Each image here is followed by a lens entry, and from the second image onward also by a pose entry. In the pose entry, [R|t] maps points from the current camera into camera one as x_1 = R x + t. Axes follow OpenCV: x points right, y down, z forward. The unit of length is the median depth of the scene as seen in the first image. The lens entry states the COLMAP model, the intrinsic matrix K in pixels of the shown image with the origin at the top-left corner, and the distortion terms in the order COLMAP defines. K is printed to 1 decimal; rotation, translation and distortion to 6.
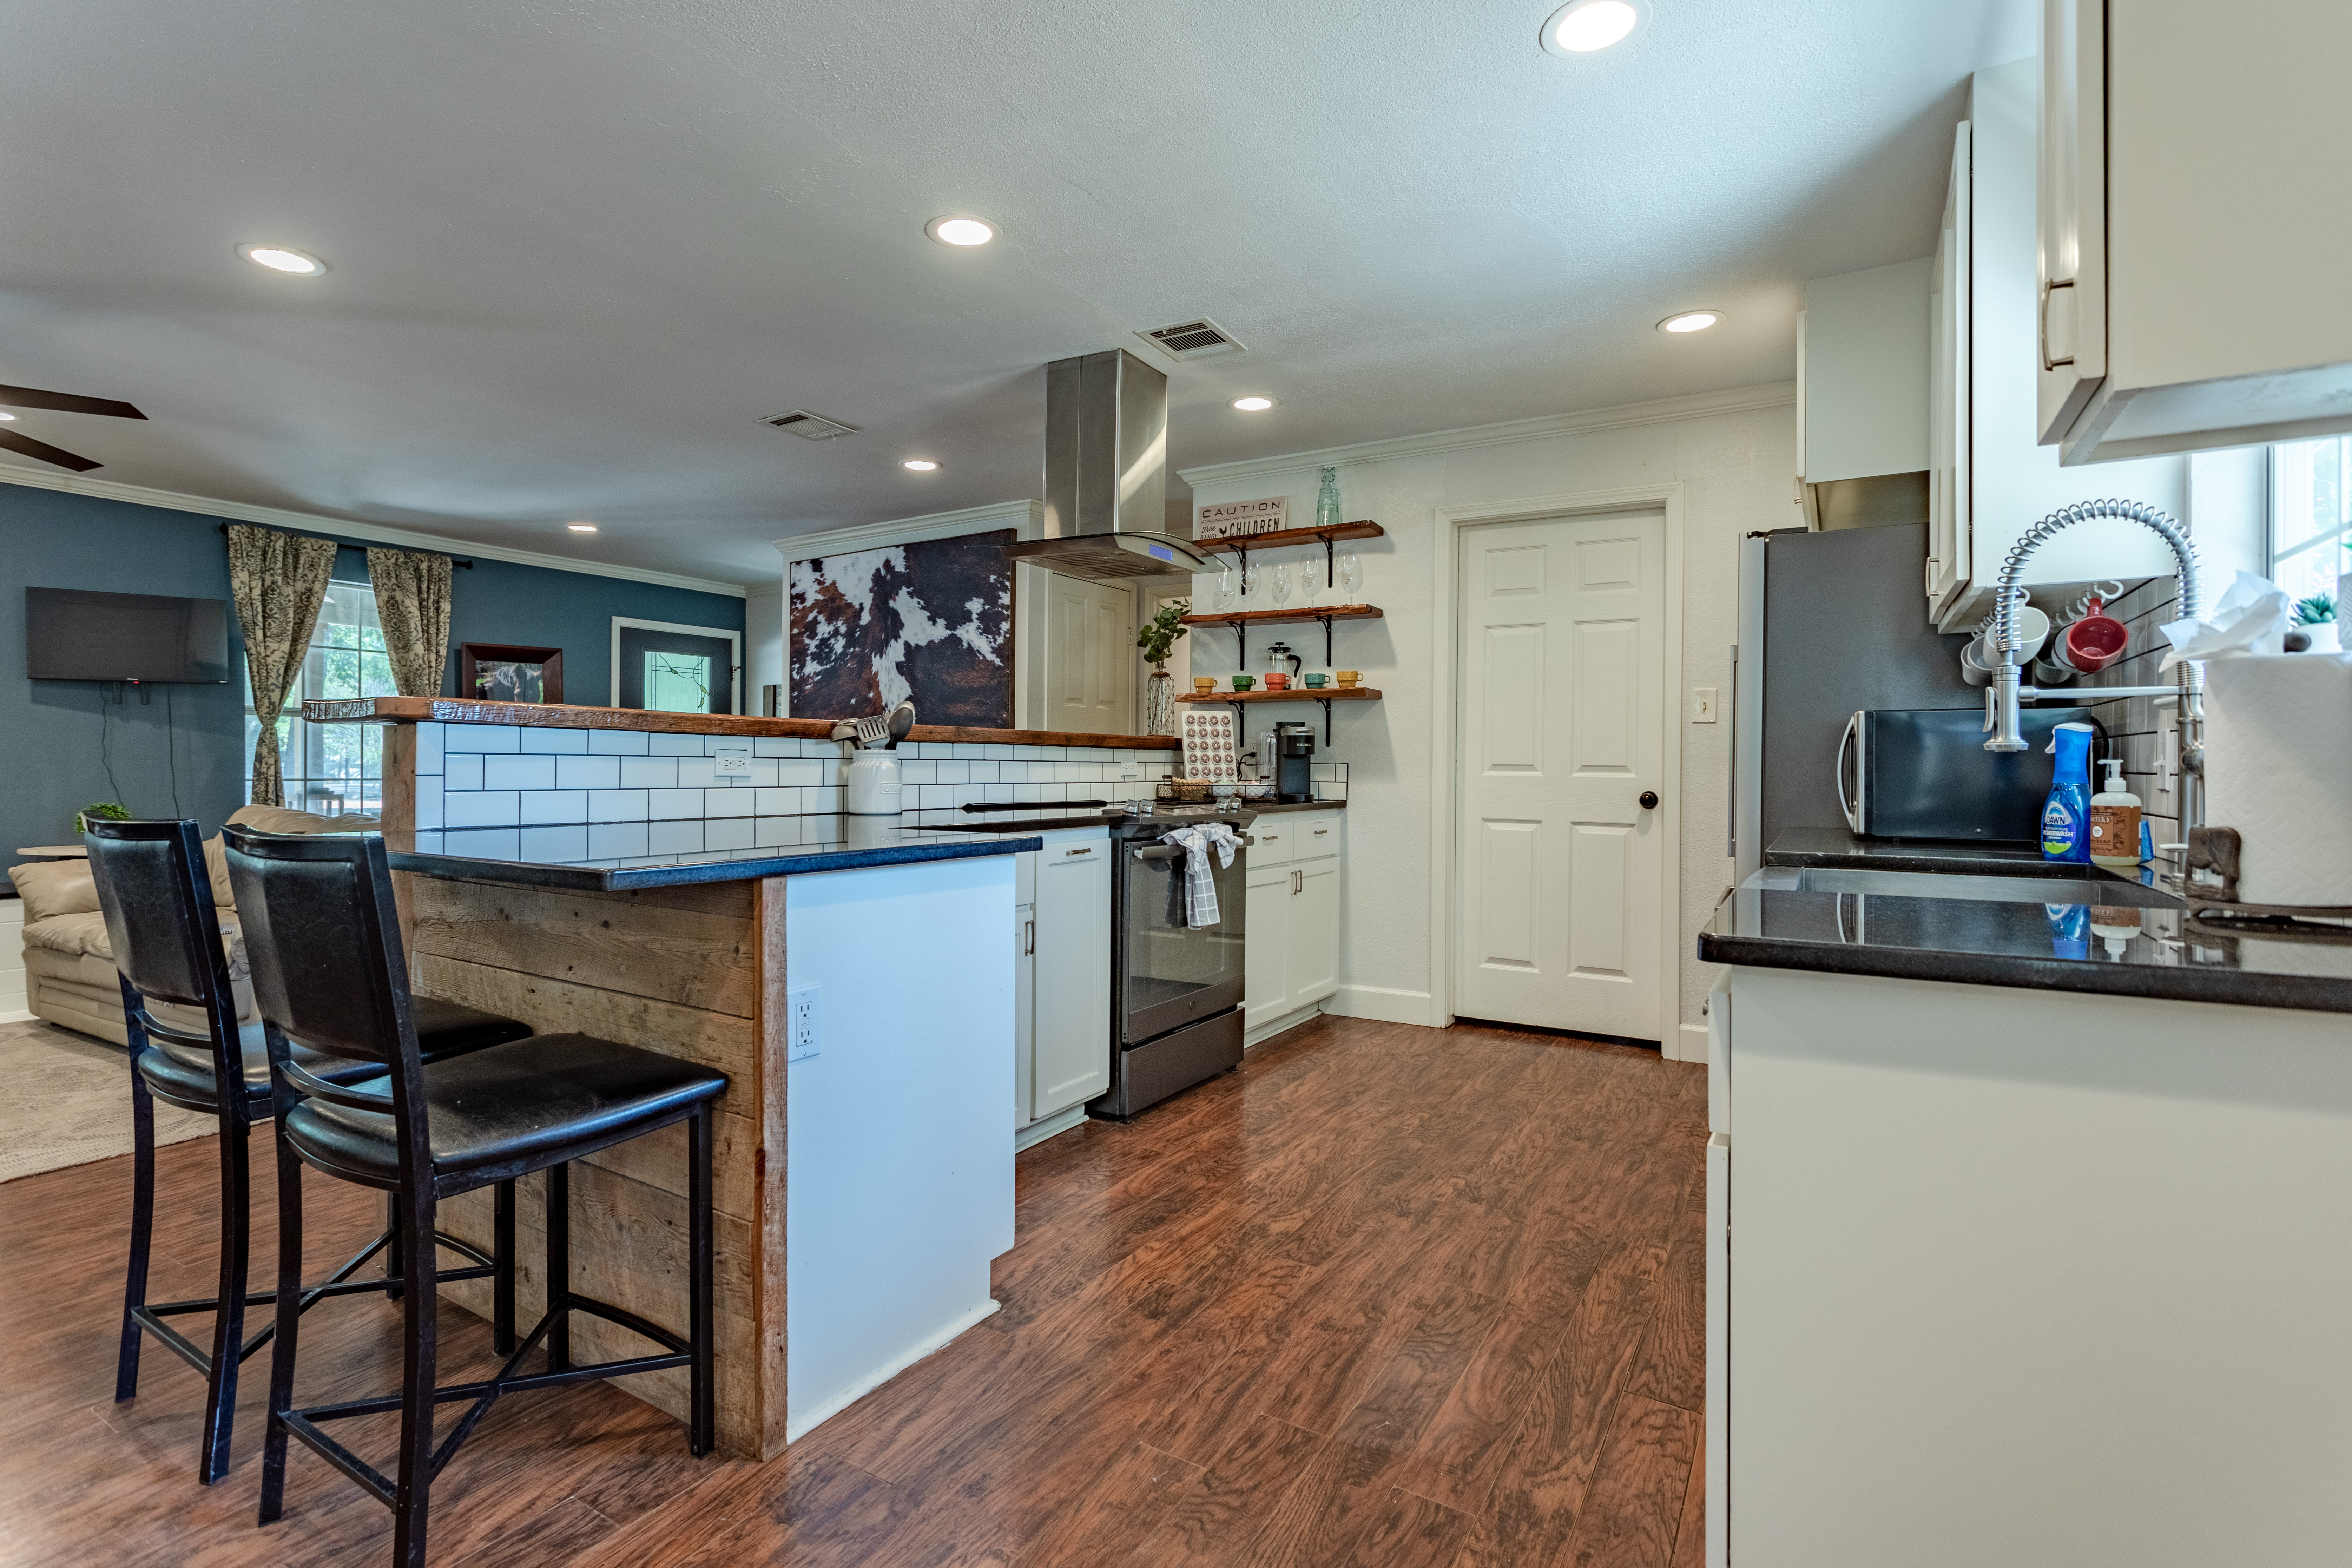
lens RADIAL K [[1129.2, 0, 1154.7], [0, 1129.2, 775.0], [0, 0, 1]] dist [-0.023270, 0.008270]
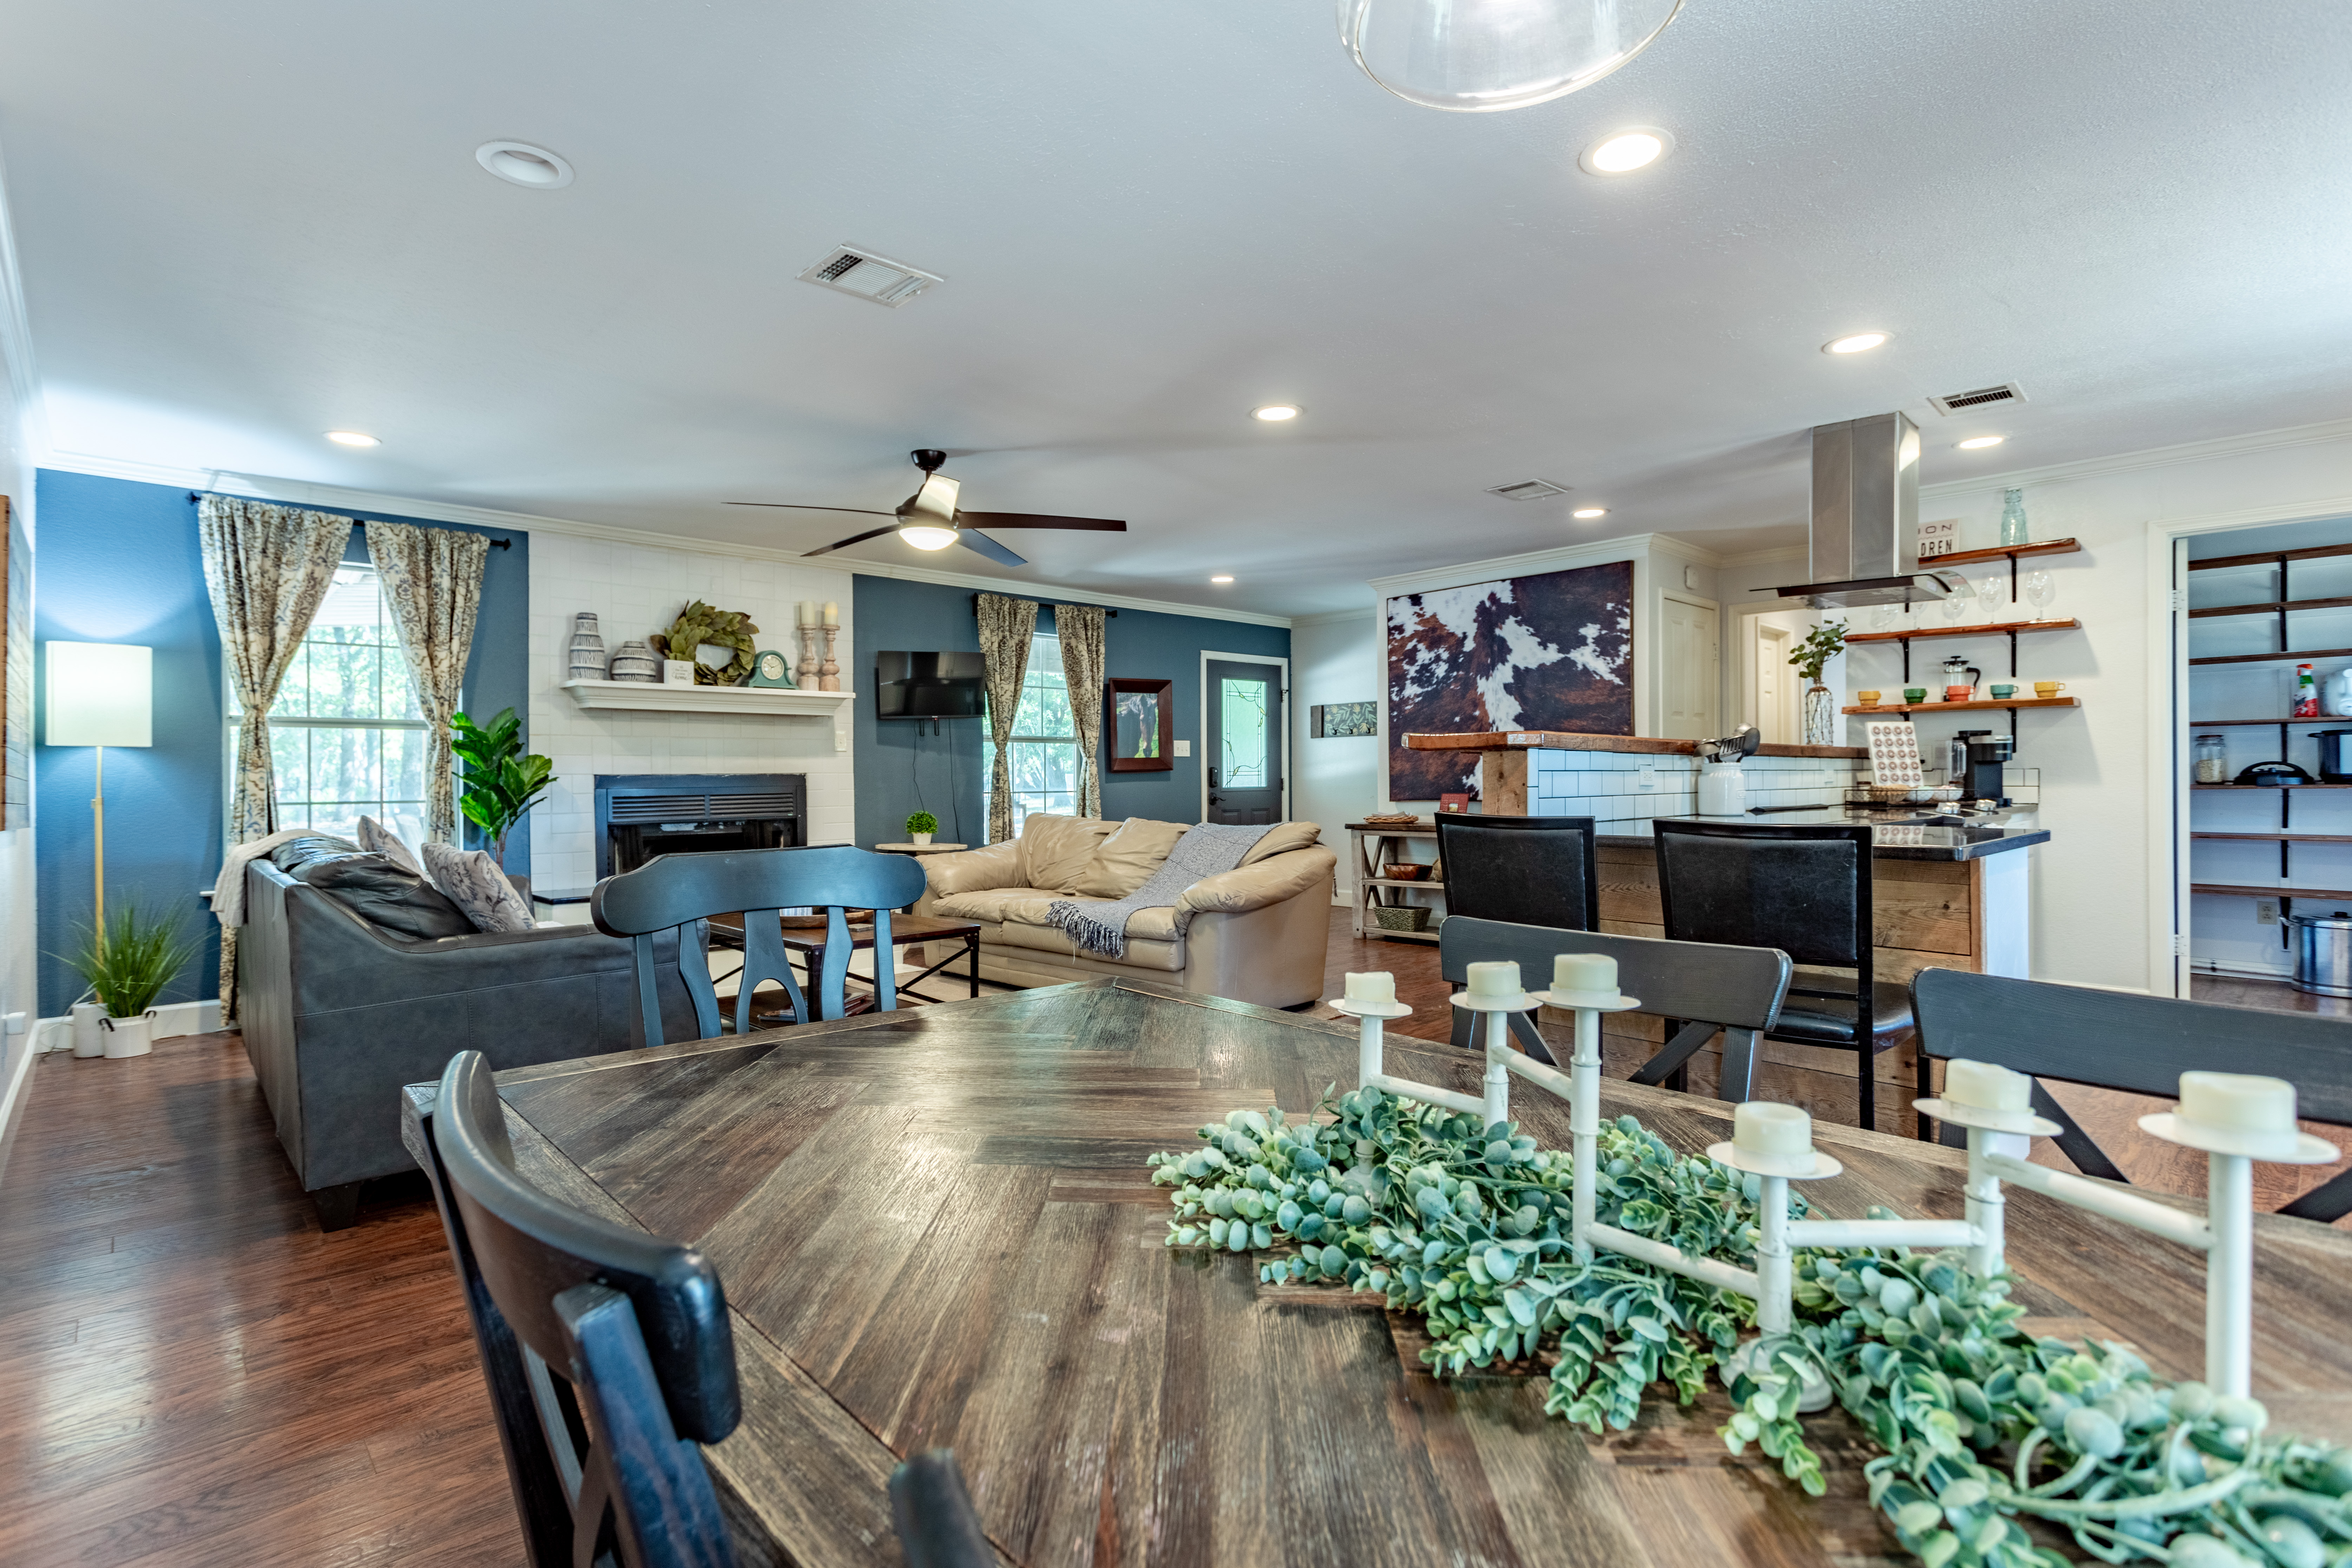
lens RADIAL K [[1129.2, 0, 1141.3], [0, 1129.2, 775.6], [0, 0, 1]] dist [-0.023270, 0.008270]
pose [[0.961507, -0.011634, -0.274536, -0.358715], [0.009802, 0.999920, -0.008044, -0.003614], [0.274607, 0.005043, 0.961543, -0.239326]]
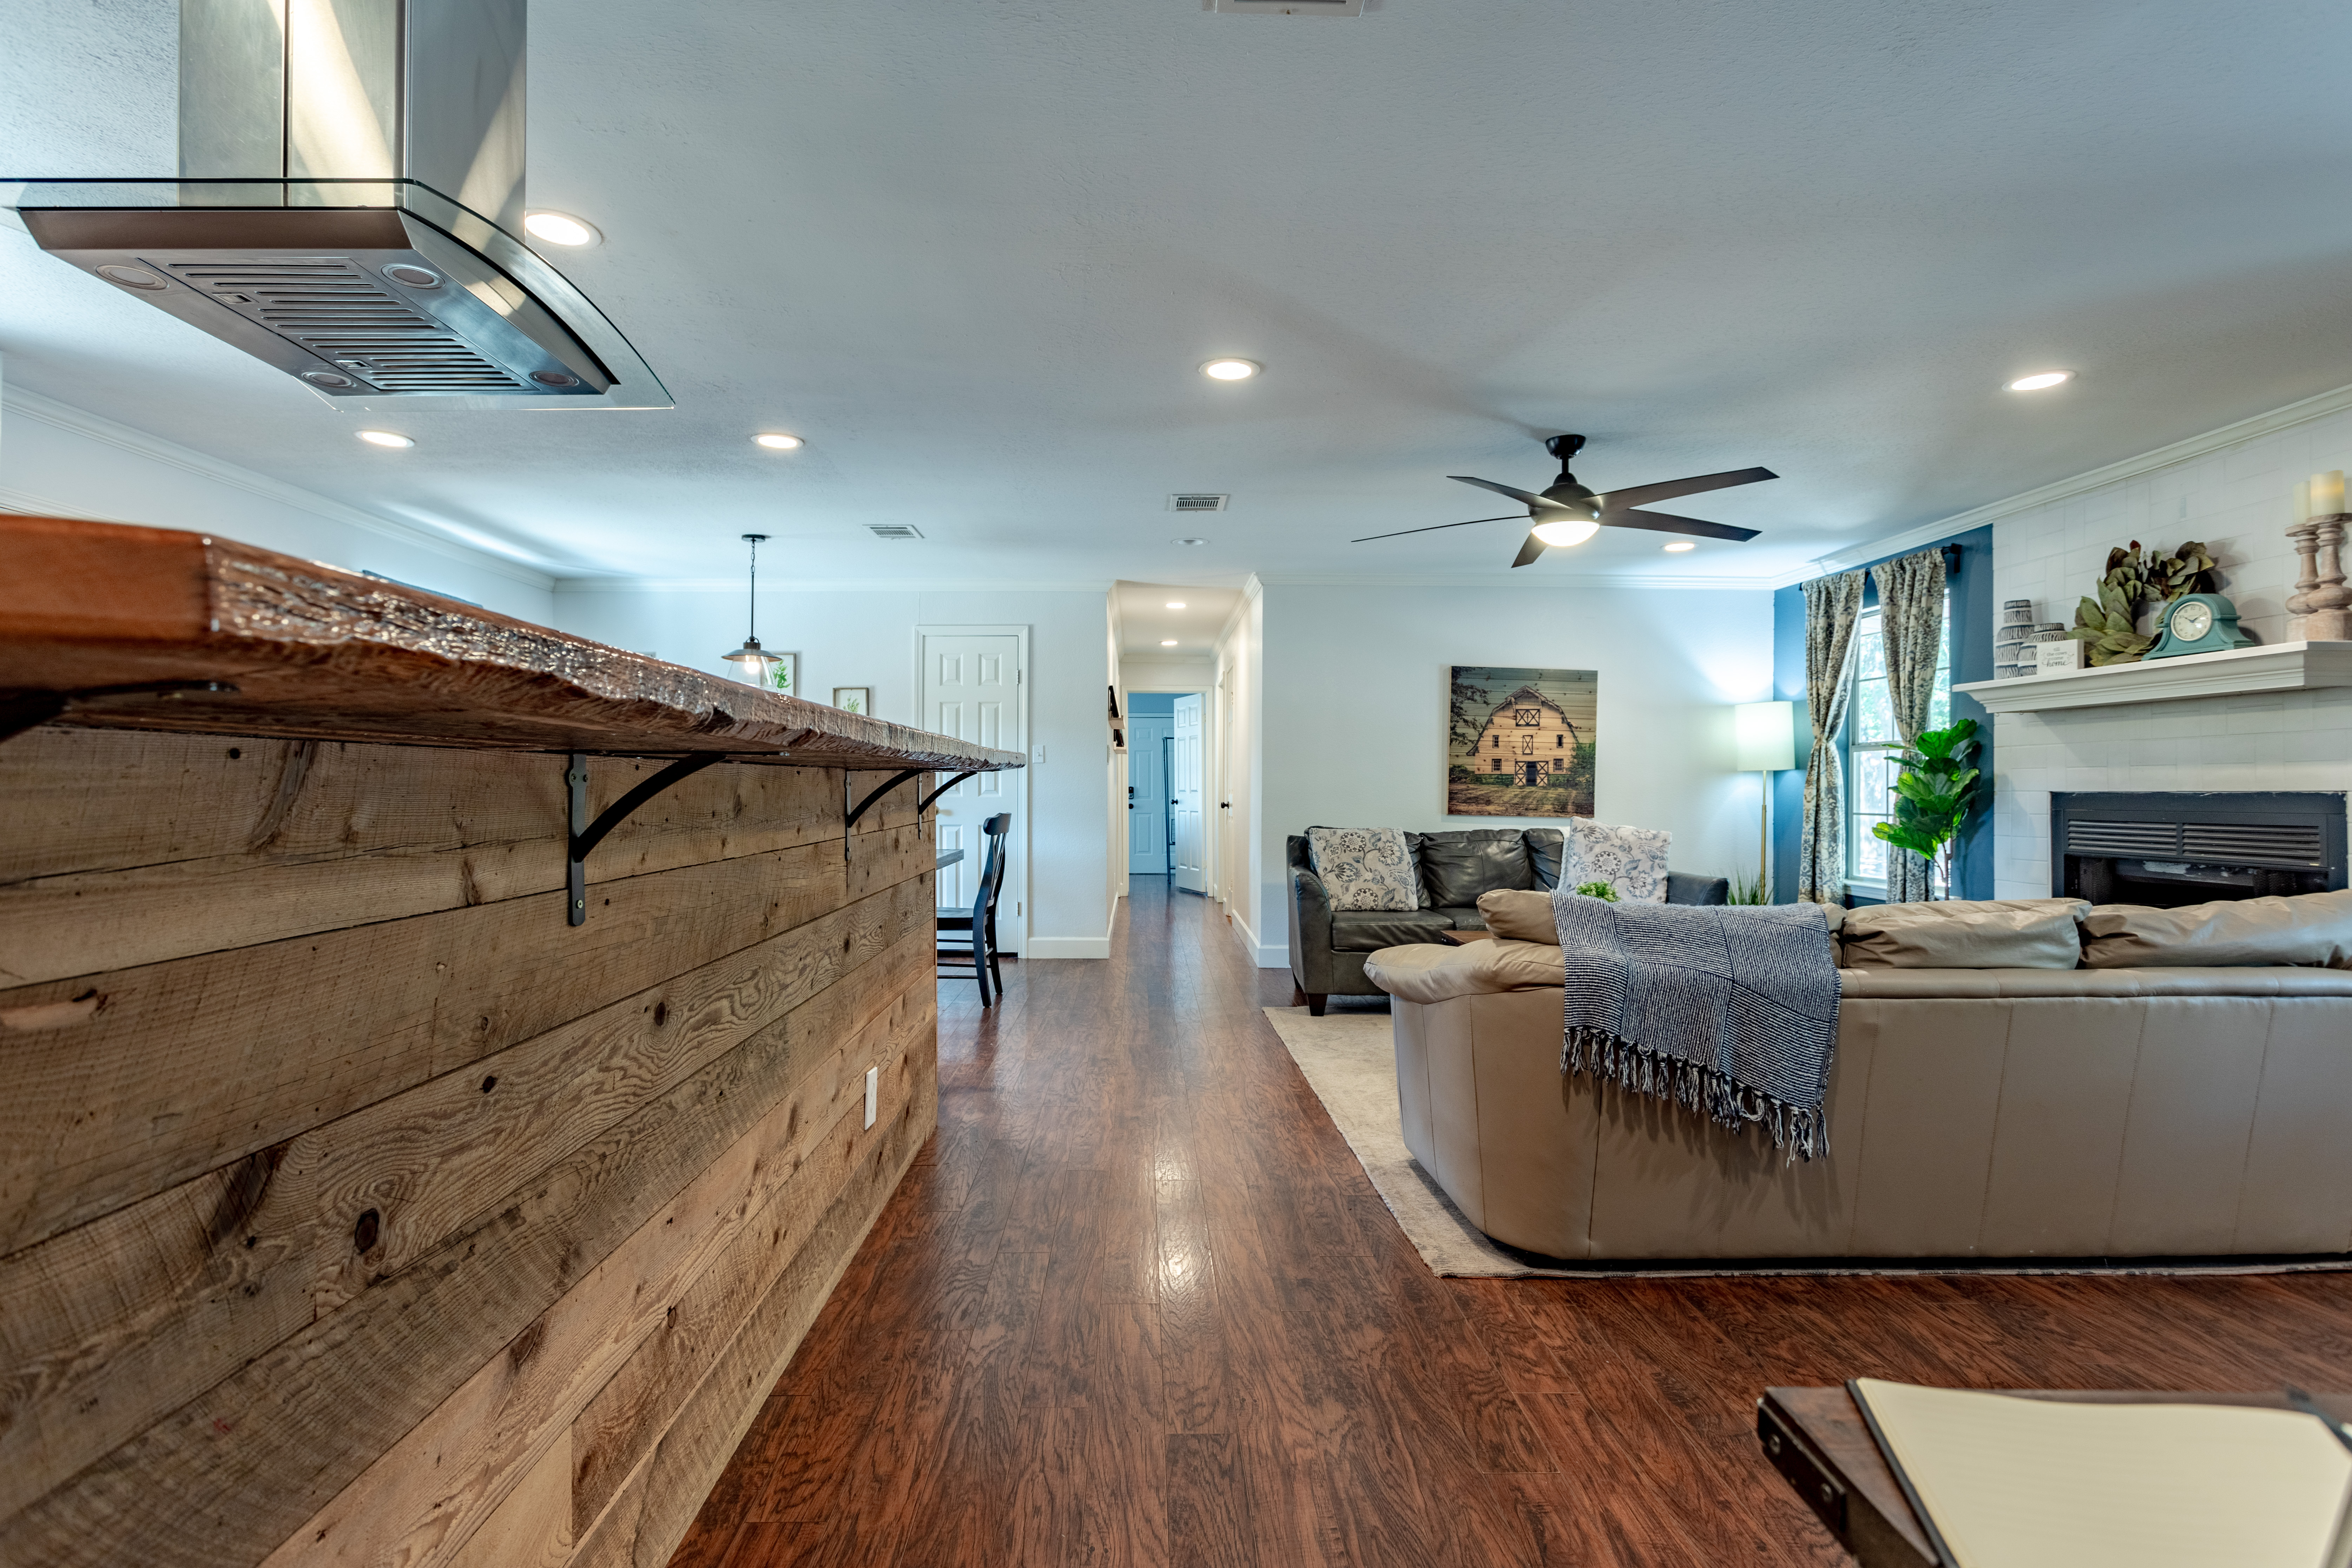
lens RADIAL K [[1129.2, 0, 1148.2], [0, 1129.2, 770.1], [0, 0, 1]] dist [-0.023270, 0.008270]
pose [[-0.846571, -0.018914, -0.531940, -0.056575], [-0.013696, 0.999812, -0.013754, -0.015426], [0.532099, -0.004359, -0.846671, 1.233872]]
